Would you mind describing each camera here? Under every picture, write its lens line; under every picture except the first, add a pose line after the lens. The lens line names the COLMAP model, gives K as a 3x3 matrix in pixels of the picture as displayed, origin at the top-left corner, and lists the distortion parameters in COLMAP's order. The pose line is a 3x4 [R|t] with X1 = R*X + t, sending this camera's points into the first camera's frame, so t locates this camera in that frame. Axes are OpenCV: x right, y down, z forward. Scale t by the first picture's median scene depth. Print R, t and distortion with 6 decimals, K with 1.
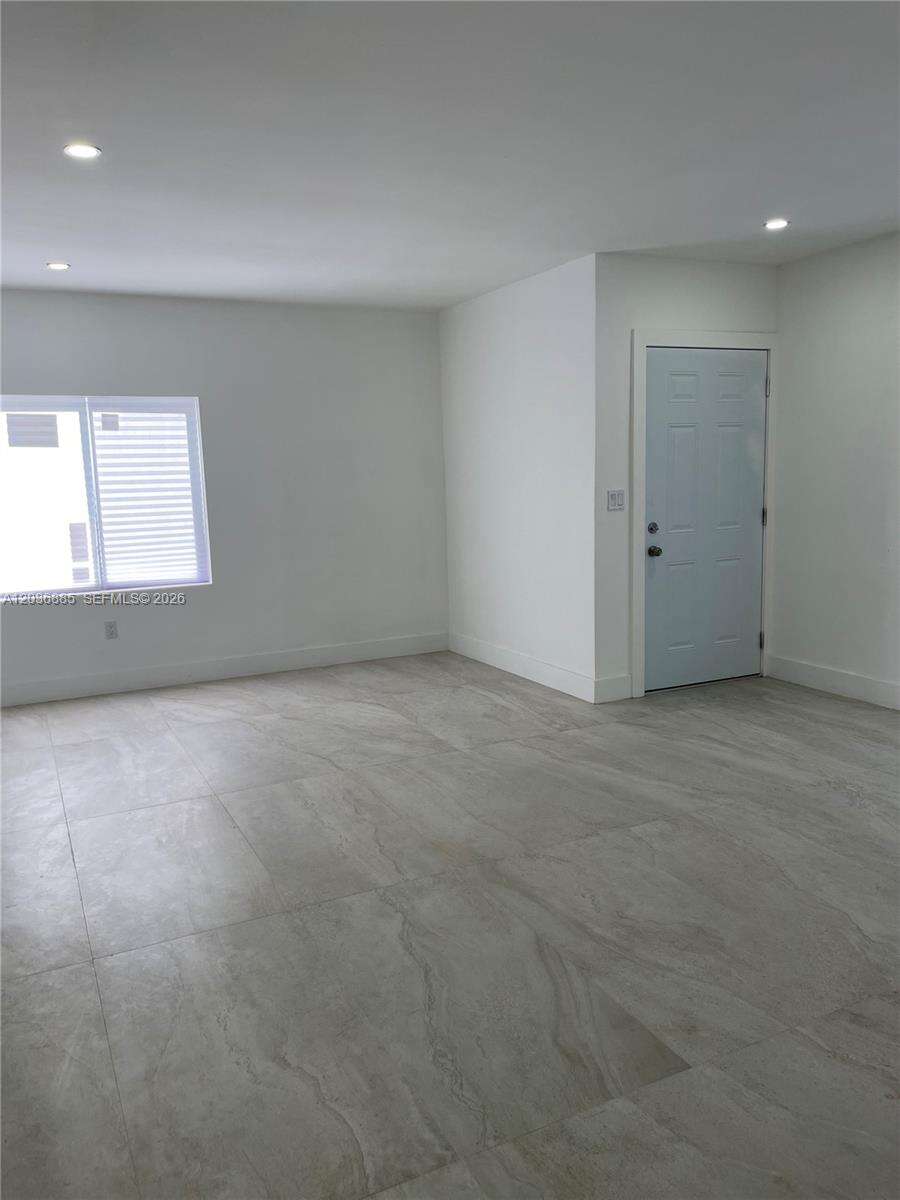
lens RADIAL K [[902.9, 0, 447.5], [0, 902.9, 594.4], [0, 0, 1]] dist [0.063578, -0.078689]
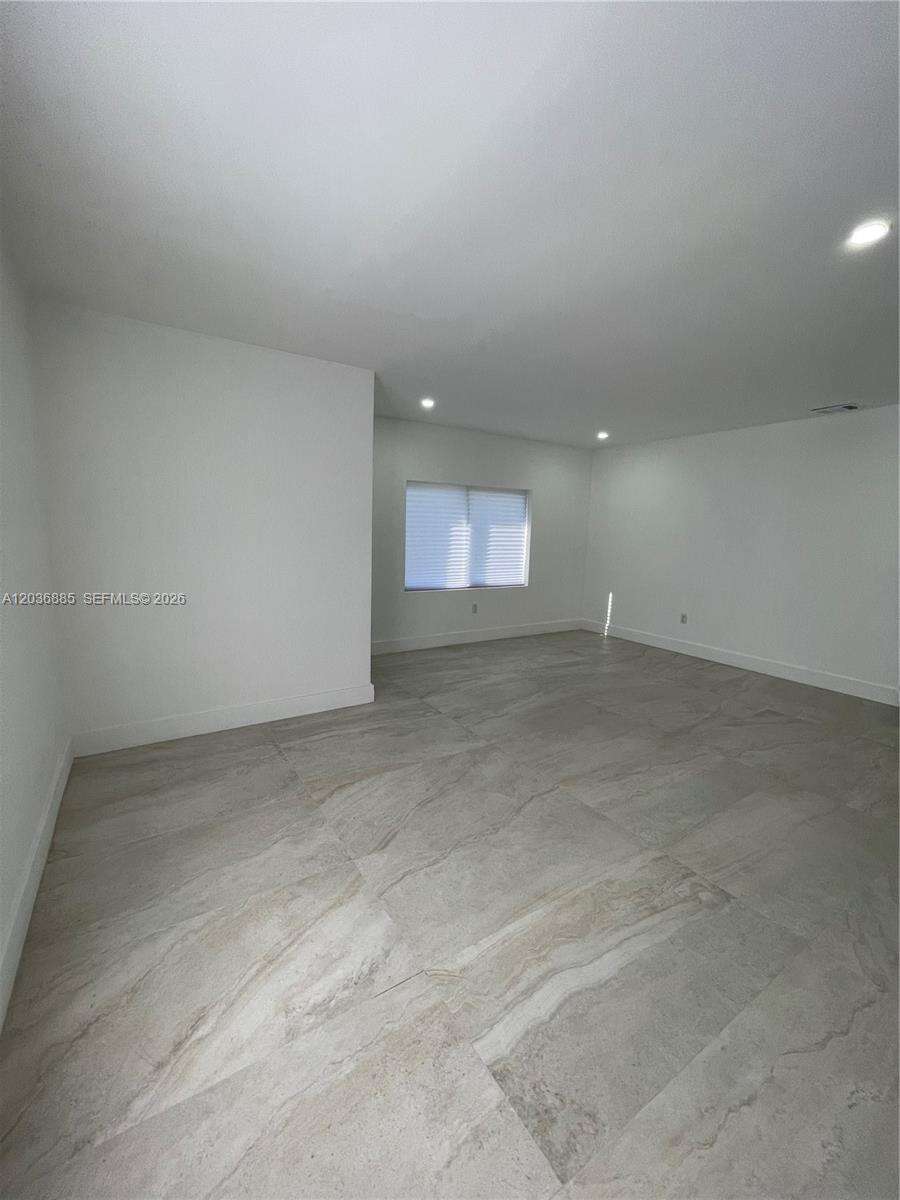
lens RADIAL K [[486.9, 0, 451.0], [0, 486.9, 605.1], [0, 0, 1]] dist [-0.000515, 0.000416]
pose [[-0.121175, -0.130647, 0.983996, -0.626511], [0.112732, 0.983076, 0.144407, -0.129643], [-0.986209, 0.128426, -0.104397, 1.071789]]
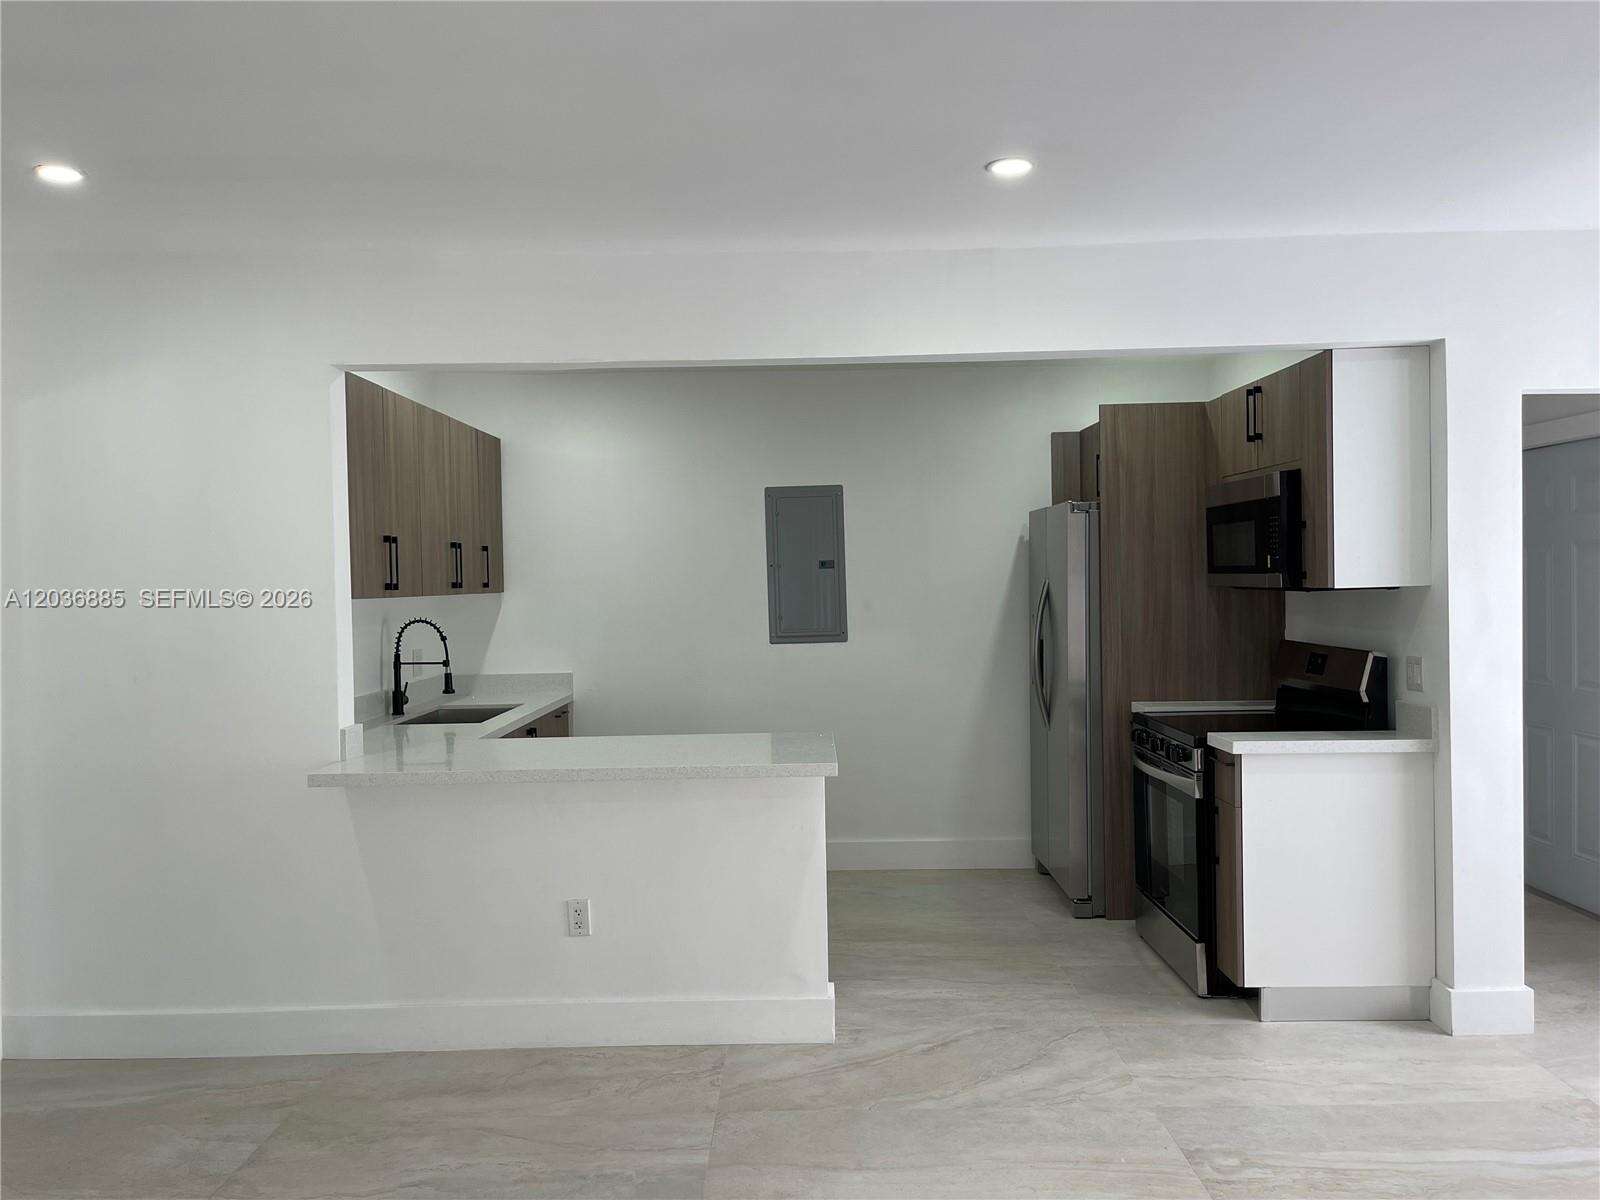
lens RADIAL K [[1203.9, 0, 801.0], [0, 1203.9, 592.5], [0, 0, 1]] dist [0.063578, -0.078689]
pose [[-0.441154, 0.043691, -0.896367, 0.385444], [-0.095679, 0.990832, 0.095385, -0.148099], [0.892317, 0.127843, -0.432929, 0.890298]]
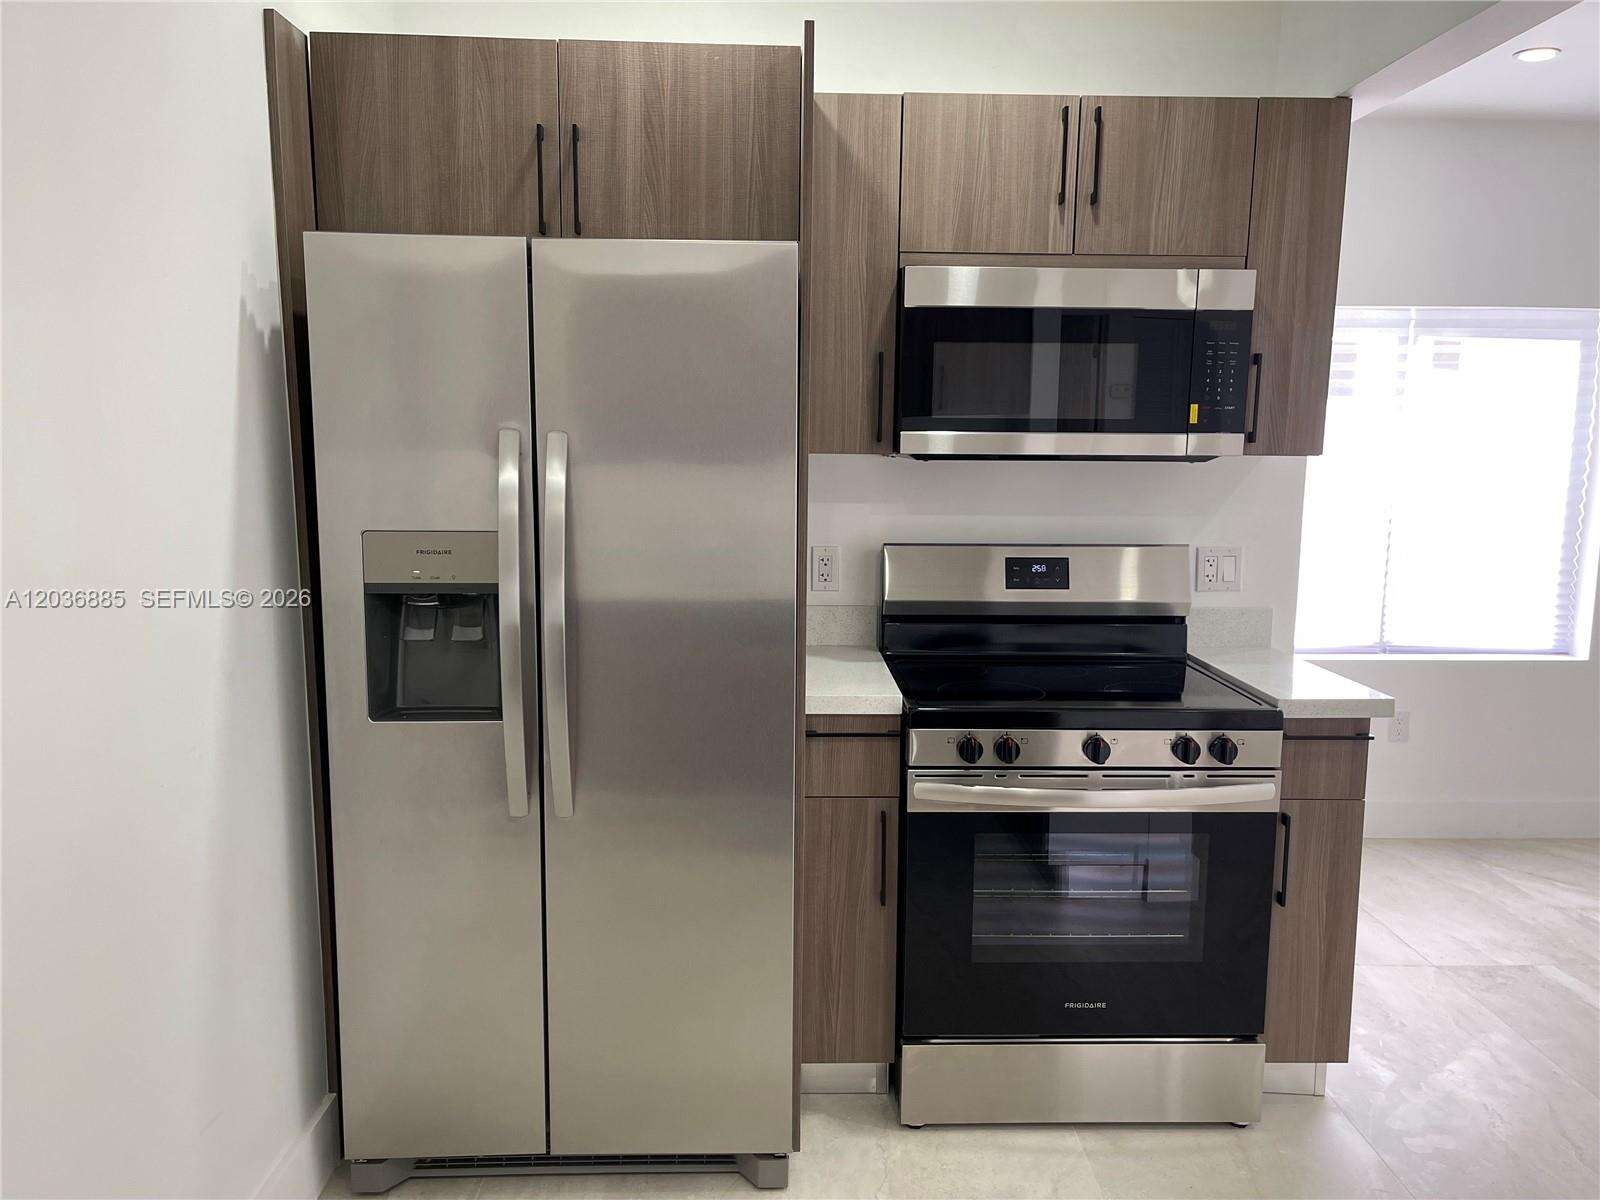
lens RADIAL K [[1203.9, 0, 793.9], [0, 1203.9, 611.5], [0, 0, 1]] dist [0.063578, -0.078689]
pose [[0.907289, 0.095866, -0.409435, -0.515798], [-0.091864, 0.995335, 0.029483, -0.024814], [0.410351, 0.010863, 0.911863, 0.208781]]
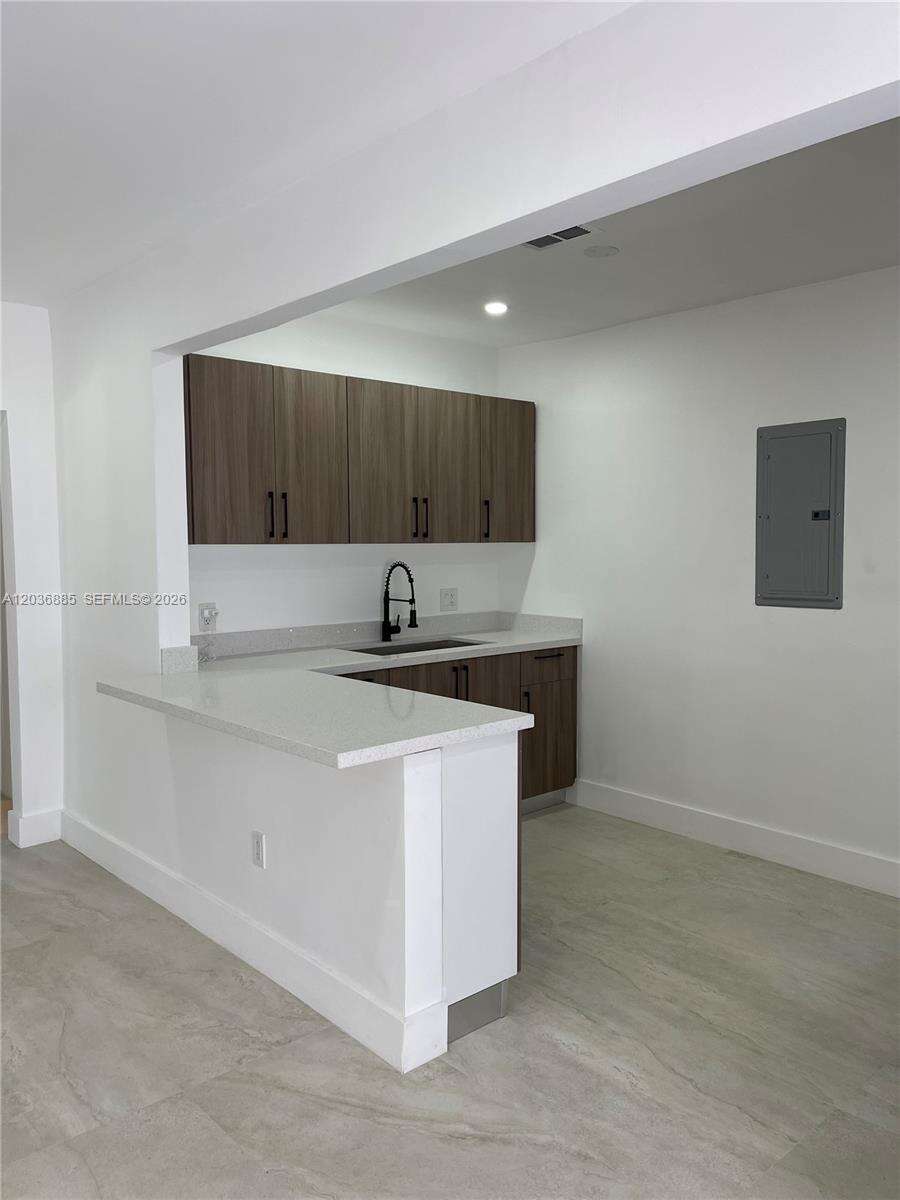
lens RADIAL K [[902.9, 0, 447.4], [0, 902.9, 598.3], [0, 0, 1]] dist [0.063578, -0.078689]
pose [[-0.960466, 0.048723, -0.274100, -0.238926], [-0.010222, 0.977730, 0.209618, -0.153069], [0.278209, 0.204133, -0.938578, 1.045137]]
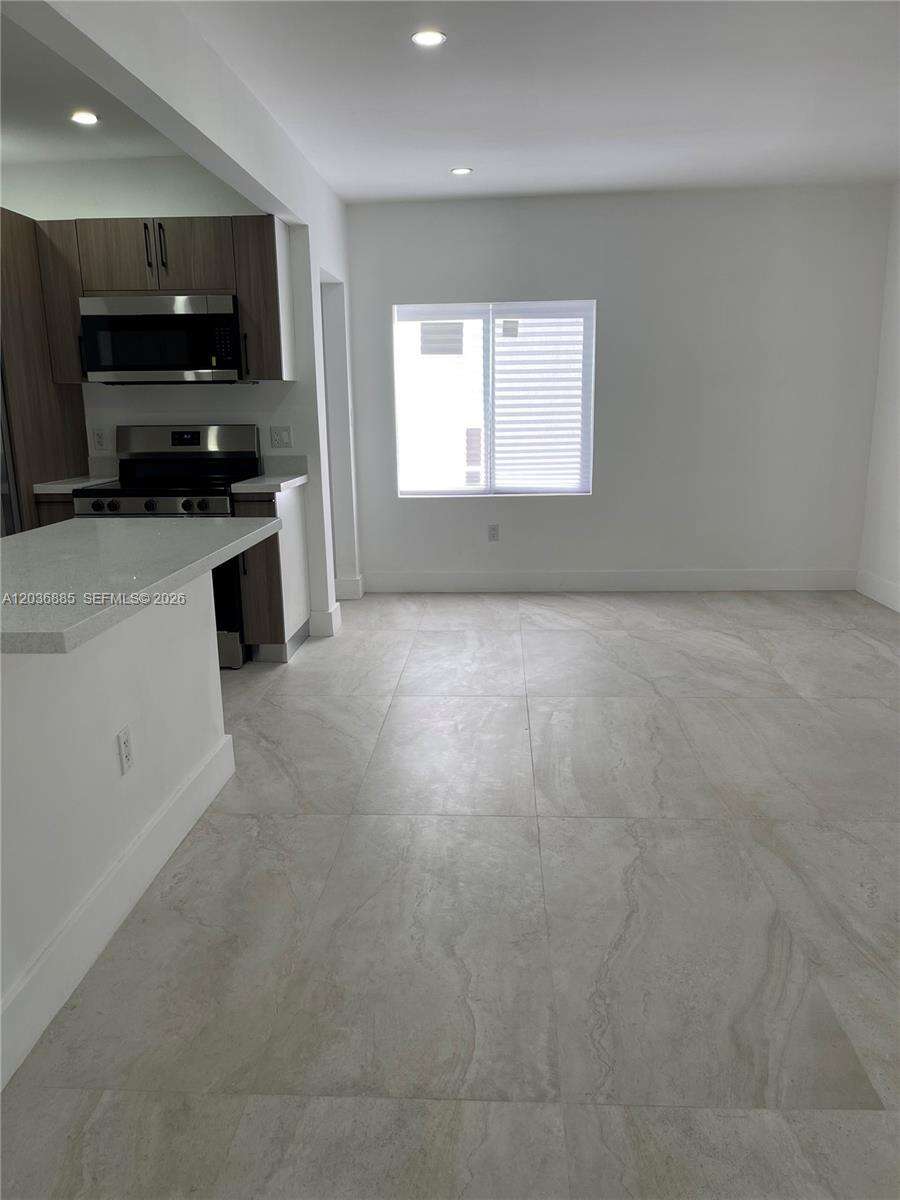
lens RADIAL K [[902.9, 0, 445.3], [0, 902.9, 611.2], [0, 0, 1]] dist [0.063578, -0.078689]
pose [[0.870382, 0.126977, -0.475723, 0.116940], [-0.077411, 0.989449, 0.122466, 0.007155], [0.486254, -0.069766, 0.871028, 0.066901]]
